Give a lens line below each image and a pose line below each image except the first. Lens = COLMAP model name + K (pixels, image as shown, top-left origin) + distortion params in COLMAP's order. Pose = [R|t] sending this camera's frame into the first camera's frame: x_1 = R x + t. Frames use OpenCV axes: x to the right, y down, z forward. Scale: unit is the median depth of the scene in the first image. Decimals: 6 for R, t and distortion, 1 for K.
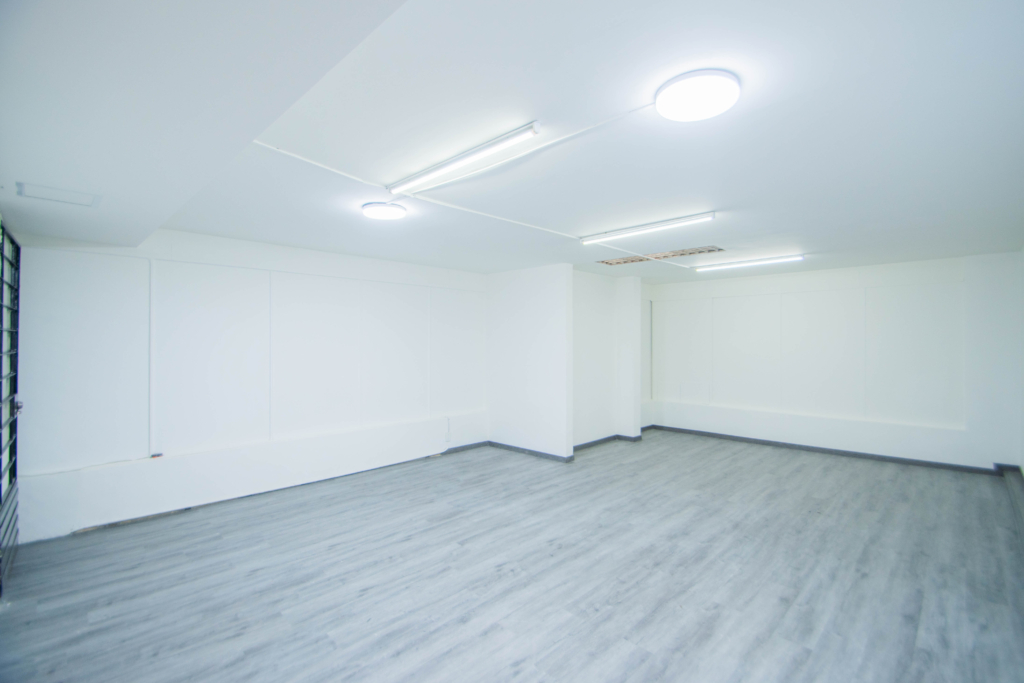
lens RADIAL K [[460.2, 0, 520.0], [0, 460.2, 338.5], [0, 0, 1]] dist [0.017154, -0.018735]
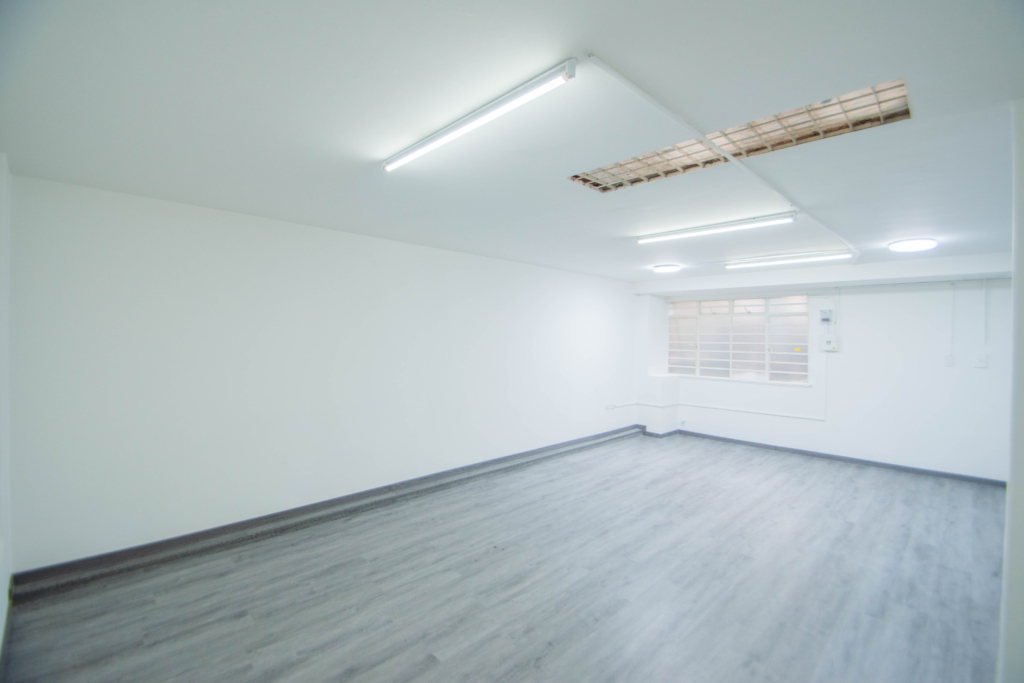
lens RADIAL K [[447.7, 0, 518.1], [0, 447.7, 336.8], [0, 0, 1]] dist [0.017423, -0.019489]
pose [[-0.999662, -0.015296, 0.021024, 0.701066], [-0.015297, 0.999883, 0.000141, -0.016380], [-0.021024, -0.000181, -0.999779, 2.163262]]
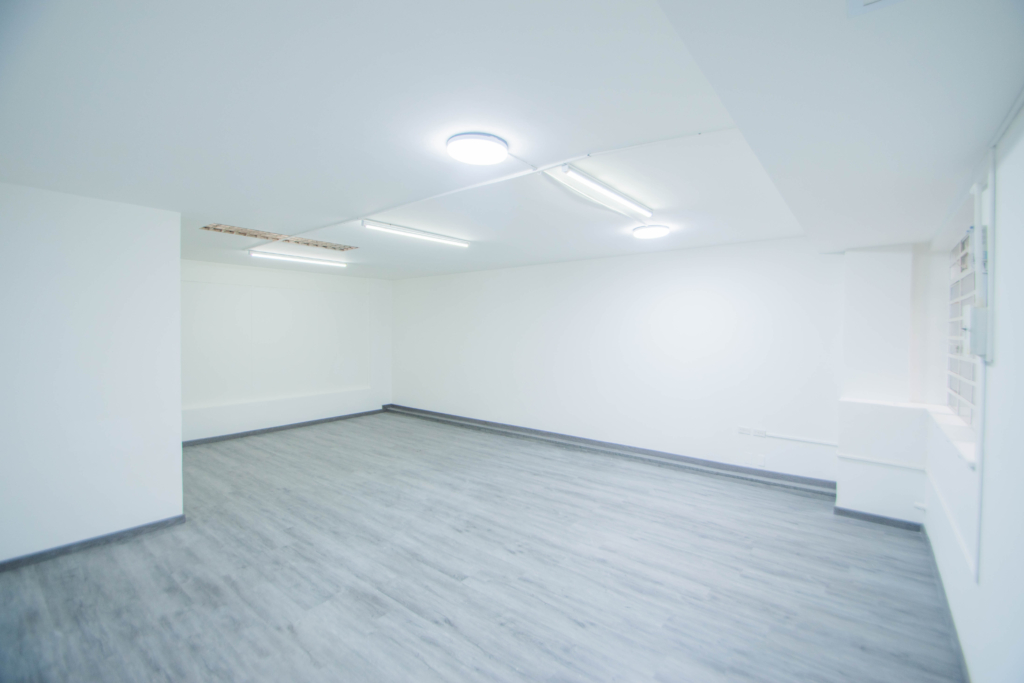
lens RADIAL K [[447.7, 0, 518.1], [0, 447.7, 336.8], [0, 0, 1]] dist [0.017423, -0.019489]
pose [[-0.098129, -0.014297, 0.995071, -0.948619], [-0.009312, 0.999866, 0.013448, -0.008297], [-0.995130, -0.007946, -0.098249, 0.984612]]
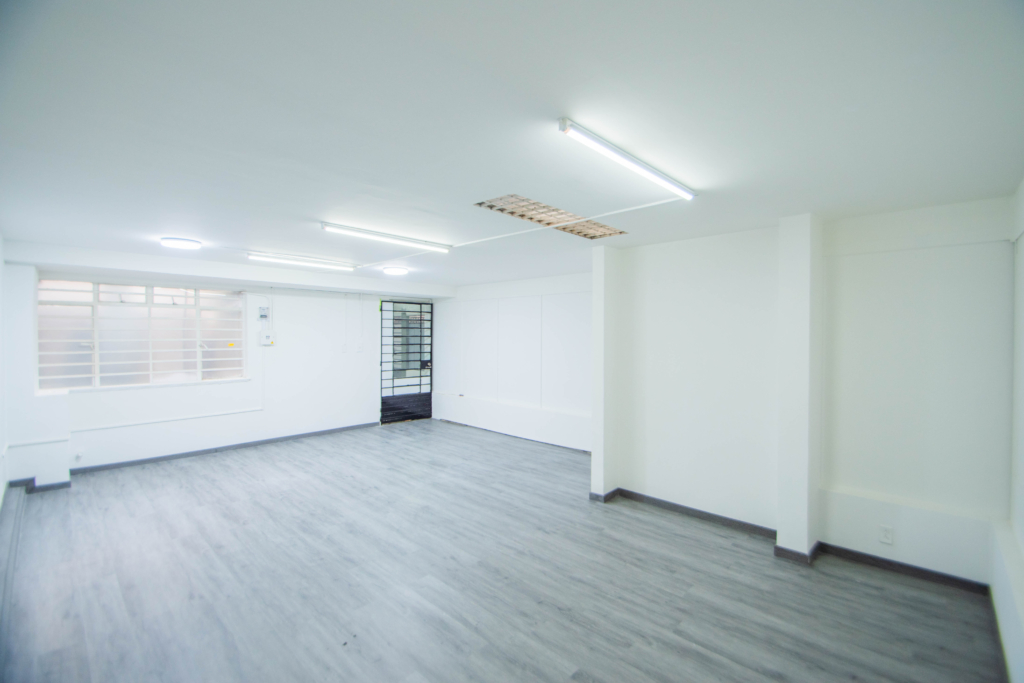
lens RADIAL K [[447.7, 0, 518.1], [0, 447.7, 336.8], [0, 0, 1]] dist [0.017423, -0.019489]
pose [[0.009602, 0.003504, -0.999948, 1.445962], [-0.001328, 0.999993, 0.003491, -0.022208], [0.999953, 0.001294, 0.009607, 1.435922]]
